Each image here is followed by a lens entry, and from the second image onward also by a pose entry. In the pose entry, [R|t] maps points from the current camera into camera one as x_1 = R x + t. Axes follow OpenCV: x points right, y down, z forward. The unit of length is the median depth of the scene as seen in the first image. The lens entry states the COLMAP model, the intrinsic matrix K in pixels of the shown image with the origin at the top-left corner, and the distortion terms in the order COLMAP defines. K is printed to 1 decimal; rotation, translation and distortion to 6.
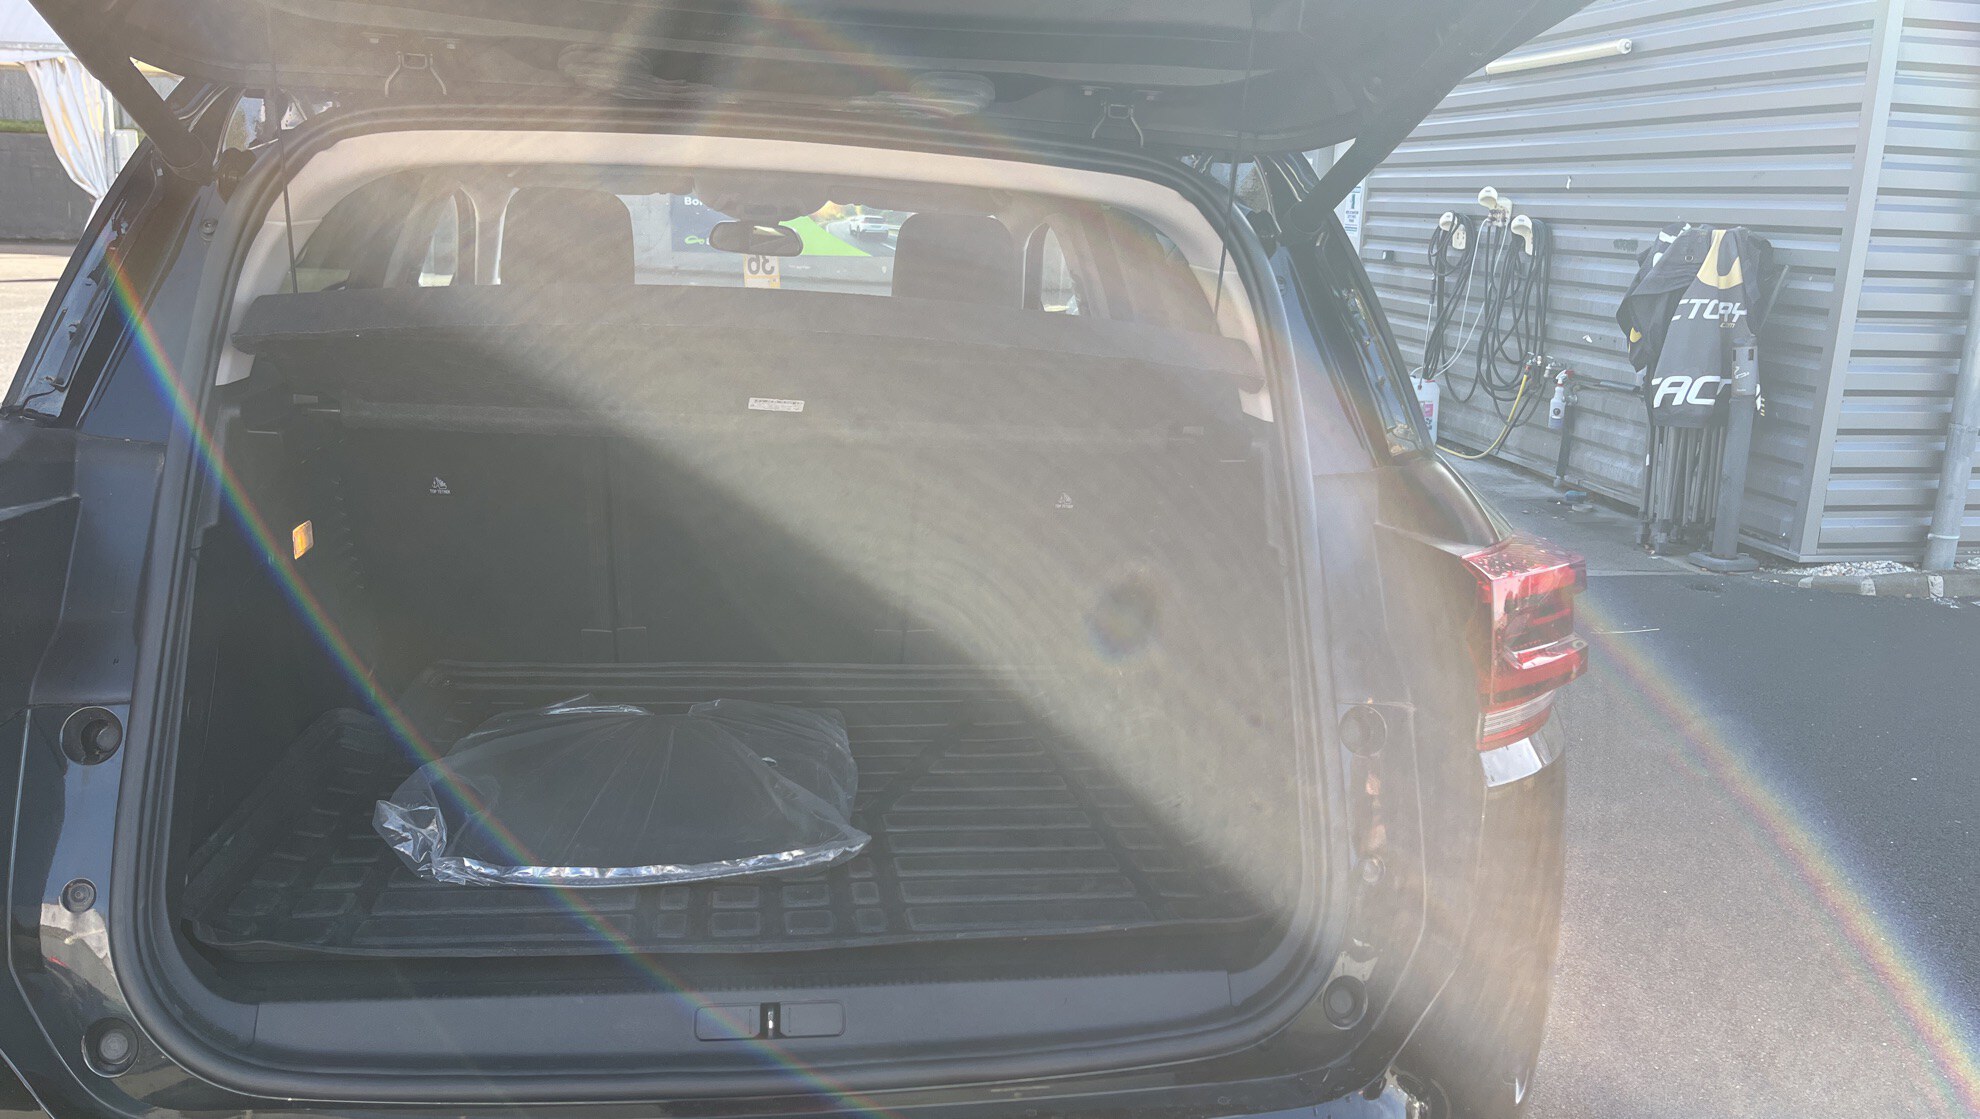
lens RADIAL K [[1534.7, 0, 1004.8], [0, 1534.7, 560.3], [0, 0, 1]] dist [0.019886, -0.019416]
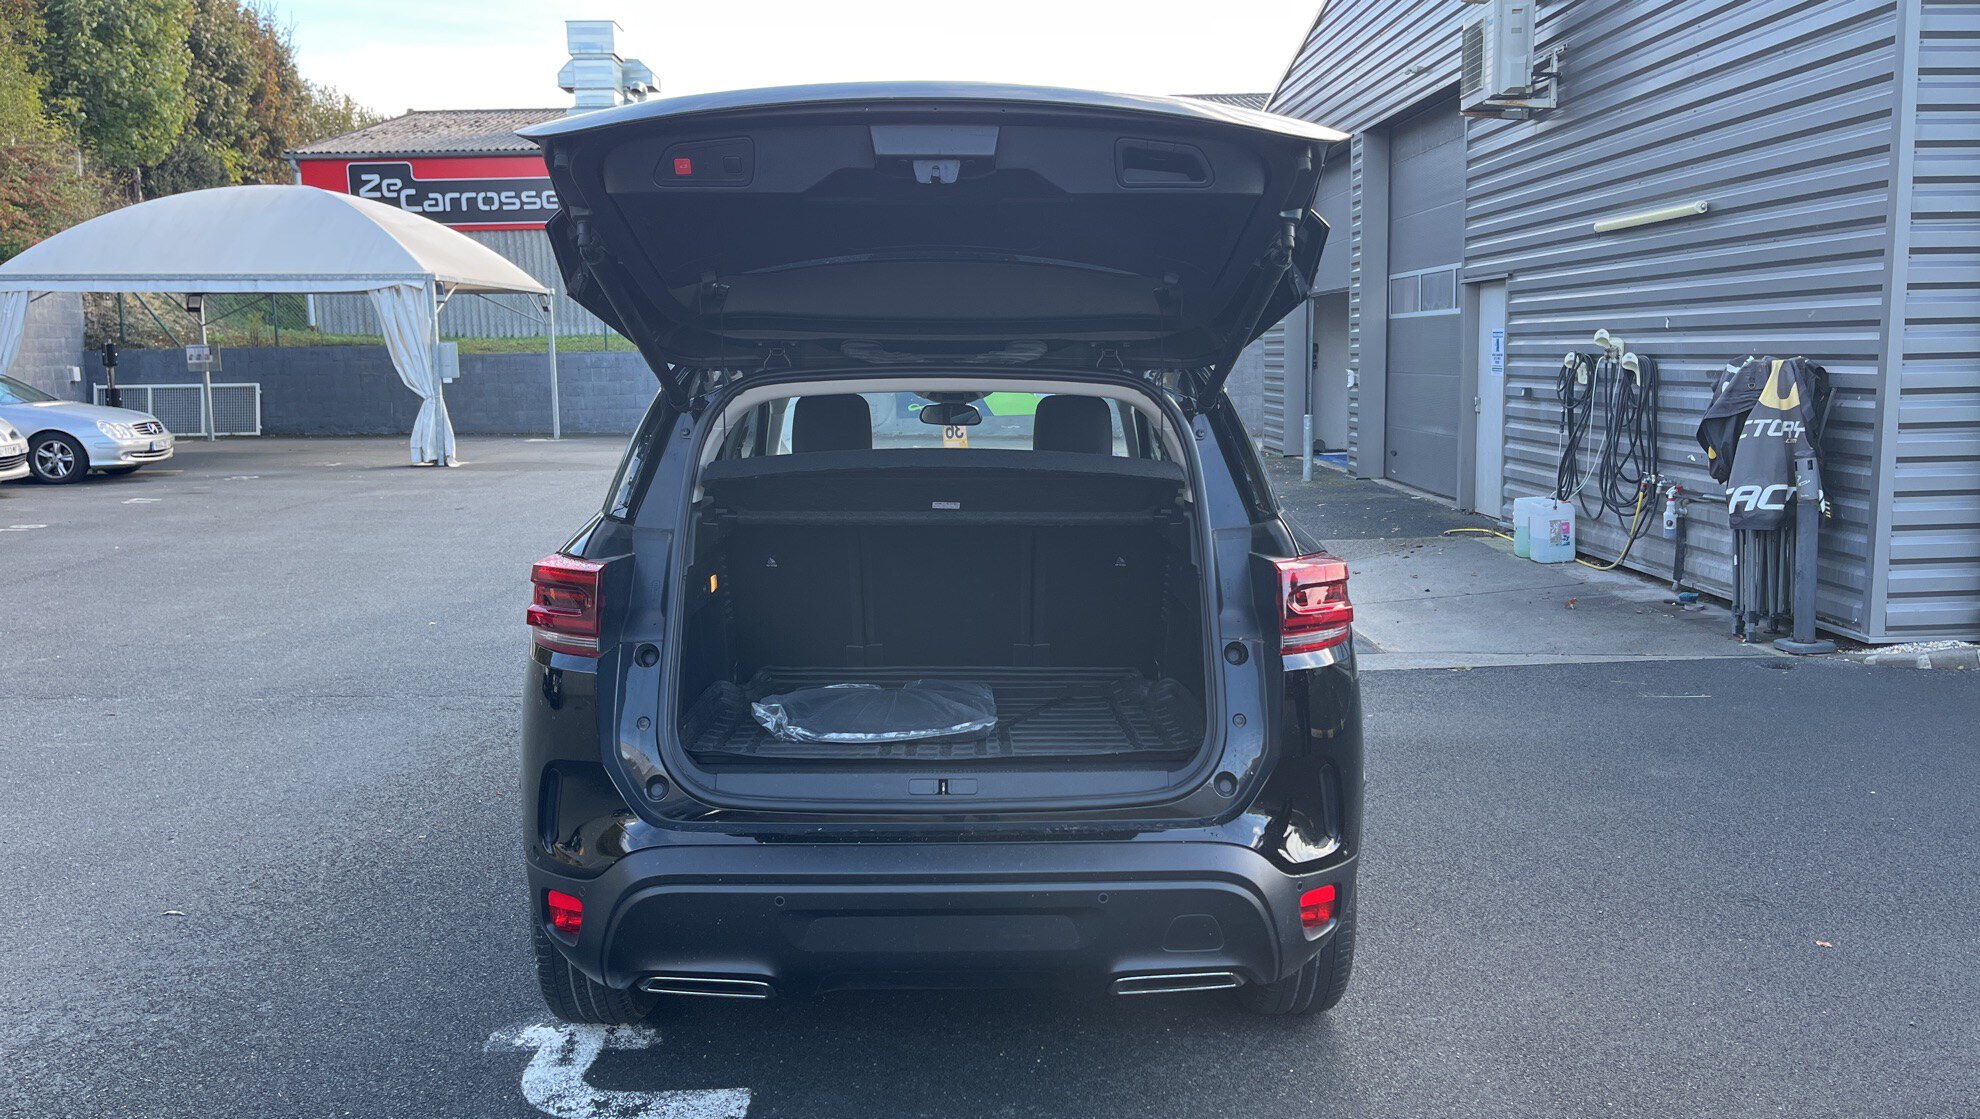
lens RADIAL K [[1534.7, 0, 986.7], [0, 1534.7, 560.1], [0, 0, 1]] dist [0.019886, -0.019416]
pose [[0.987317, -0.034311, -0.155007, 0.048369], [0.019000, 0.994886, -0.099200, 0.038909], [0.157618, 0.094996, 0.982920, -0.217546]]
